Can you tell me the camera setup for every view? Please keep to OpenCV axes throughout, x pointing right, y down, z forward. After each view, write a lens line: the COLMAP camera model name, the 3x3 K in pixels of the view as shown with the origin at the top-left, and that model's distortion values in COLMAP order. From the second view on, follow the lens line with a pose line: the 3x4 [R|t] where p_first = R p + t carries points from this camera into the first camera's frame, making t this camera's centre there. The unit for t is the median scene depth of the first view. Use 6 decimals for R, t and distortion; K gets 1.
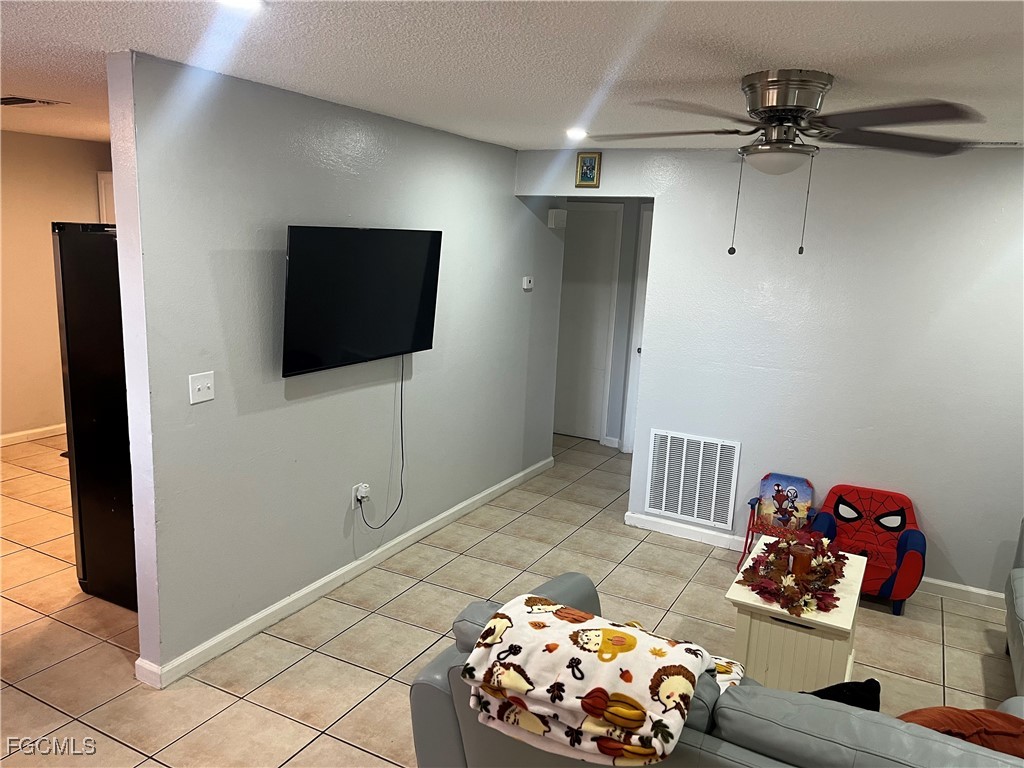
lens RADIAL K [[775.4, 0, 526.6], [0, 775.4, 402.6], [0, 0, 1]] dist [0.007869, -0.030560]
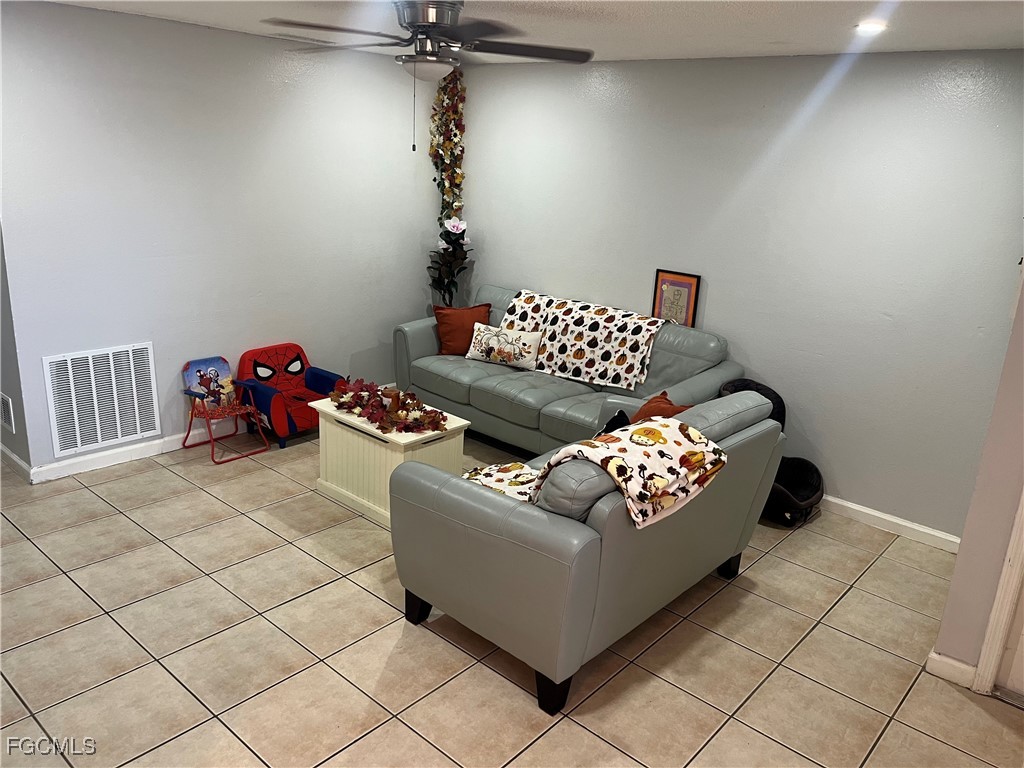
lens RADIAL K [[775.4, 0, 515.3], [0, 775.4, 383.9], [0, 0, 1]] dist [0.007869, -0.030560]
pose [[0.235147, -0.316542, 0.918971, -0.515376], [0.161598, 0.945055, 0.284177, -0.098564], [-0.958432, 0.081681, 0.273380, 0.335051]]
